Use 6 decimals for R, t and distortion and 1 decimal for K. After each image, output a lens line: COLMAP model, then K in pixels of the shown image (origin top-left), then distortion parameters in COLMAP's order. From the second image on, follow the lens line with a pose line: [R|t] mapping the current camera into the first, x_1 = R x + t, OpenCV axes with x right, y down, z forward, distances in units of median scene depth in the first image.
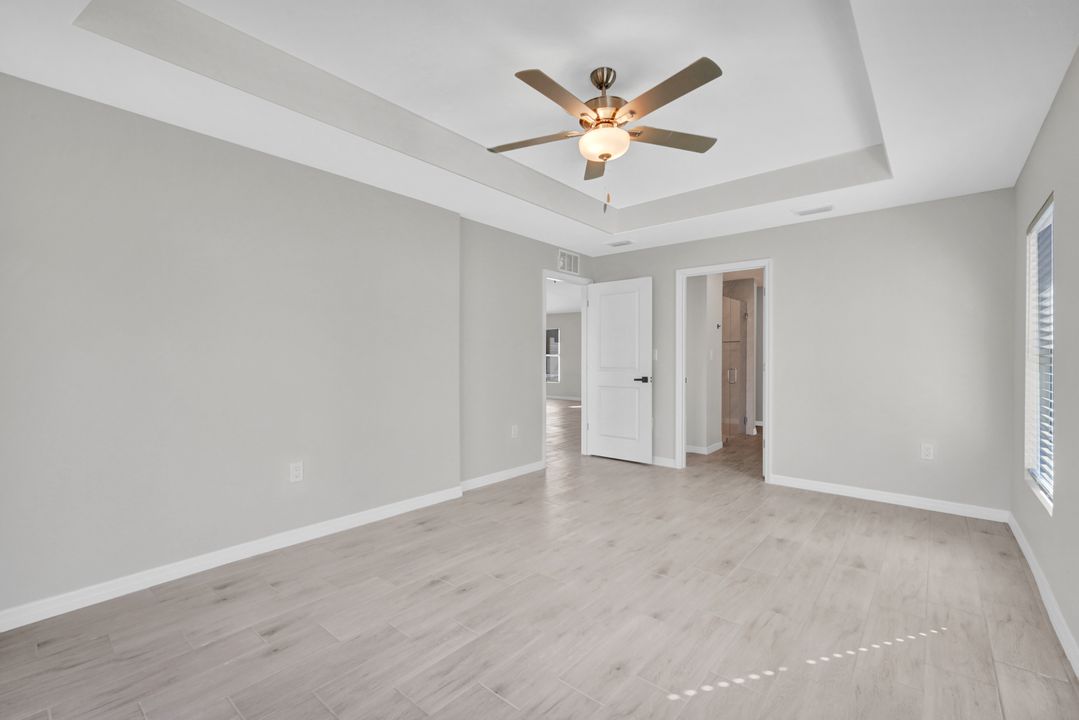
lens RADIAL K [[468.9, 0, 540.0], [0, 468.9, 357.9], [0, 0, 1]] dist [0.008333, -0.000427]
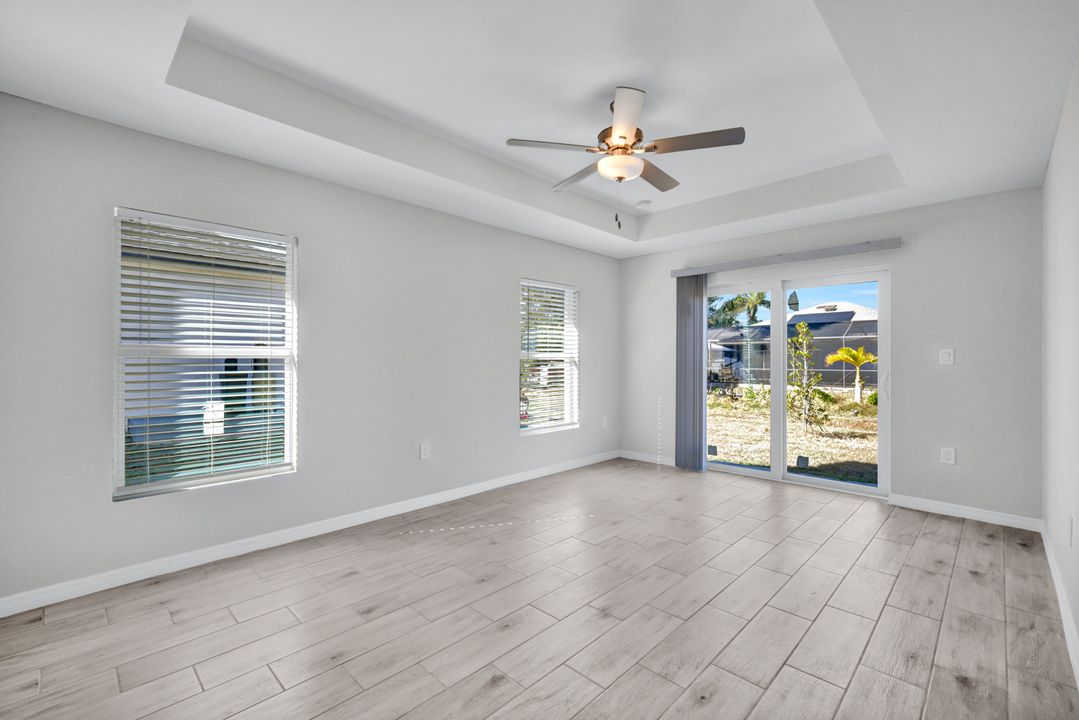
lens RADIAL K [[468.9, 0, 540.0], [0, 468.9, 357.9], [0, 0, 1]] dist [0.008333, -0.000427]
pose [[-0.997444, -0.002547, 0.071409, 0.224162], [-0.002641, 0.999996, -0.001225, -0.002990], [-0.071406, -0.001410, -0.997446, 1.945543]]
